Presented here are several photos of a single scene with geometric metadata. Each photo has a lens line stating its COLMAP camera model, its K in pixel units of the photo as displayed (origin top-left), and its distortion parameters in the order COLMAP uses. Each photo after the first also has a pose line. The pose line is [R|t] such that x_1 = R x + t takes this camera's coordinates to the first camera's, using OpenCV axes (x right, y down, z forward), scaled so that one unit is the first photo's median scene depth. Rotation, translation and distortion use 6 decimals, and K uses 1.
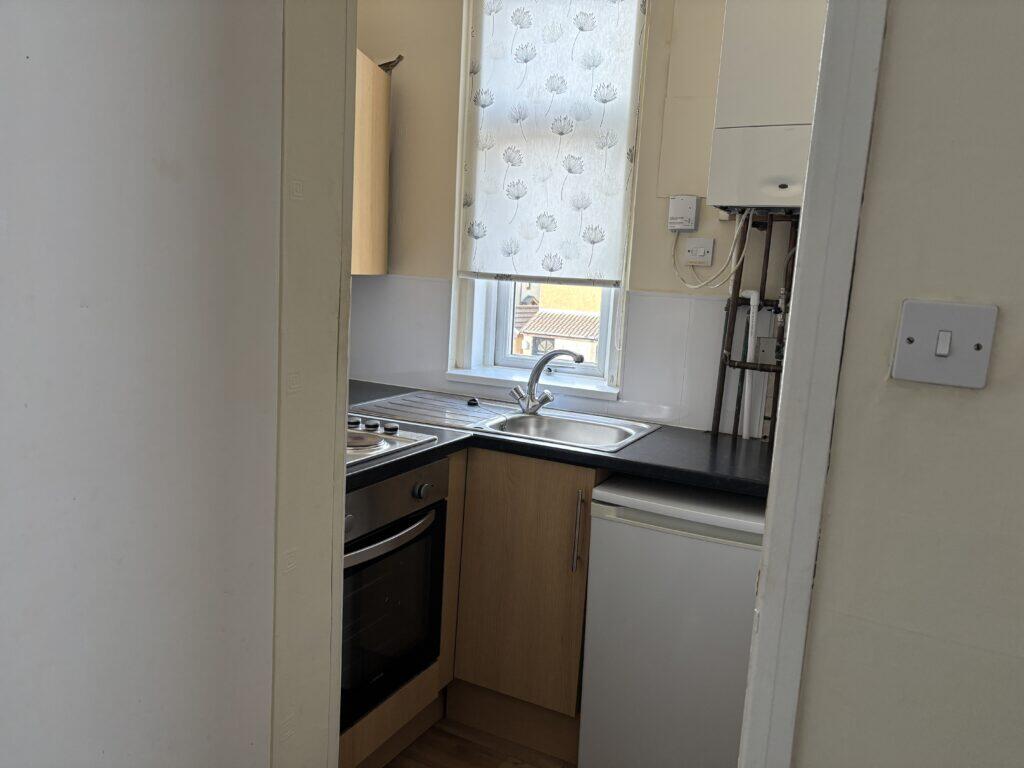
lens RADIAL K [[772.6, 0, 512.0], [0, 772.6, 384.0], [0, 0, 1]] dist [0.260664, -0.000729]
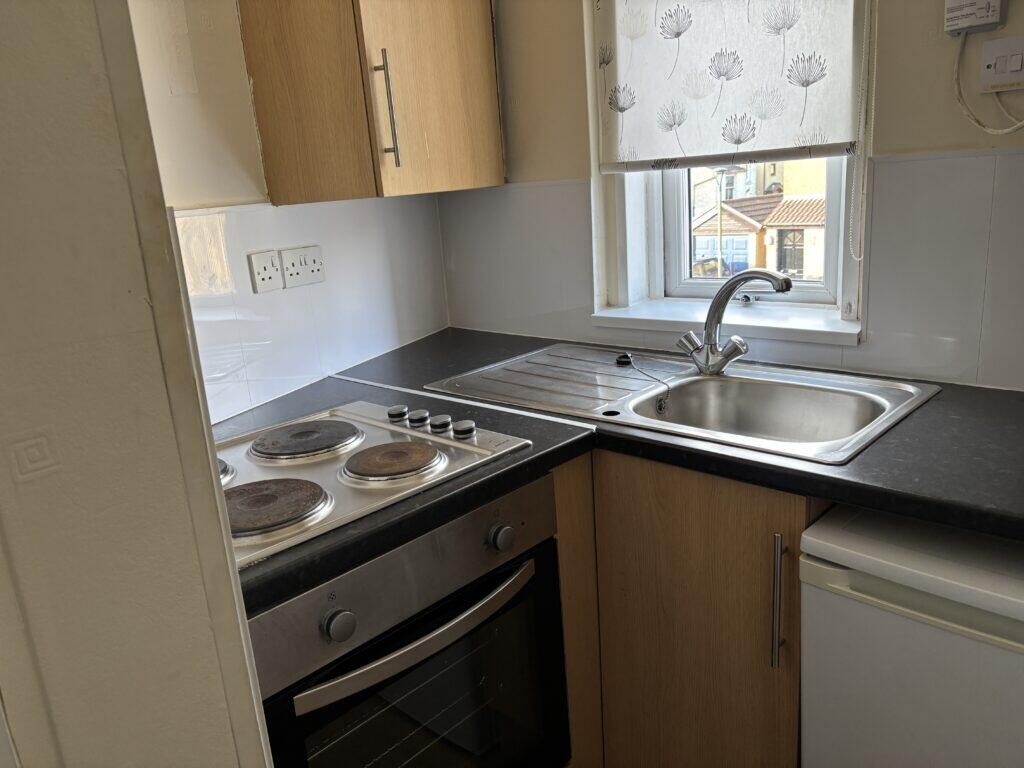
lens RADIAL K [[767.2, 0, 512.0], [0, 767.2, 384.0], [0, 0, 1]] dist [0.065220, -0.044293]
pose [[0.947153, -0.049765, -0.316899, 0.068325], [0.087023, 0.990708, 0.104519, -0.034206], [0.308753, -0.126573, 0.942683, 0.335662]]
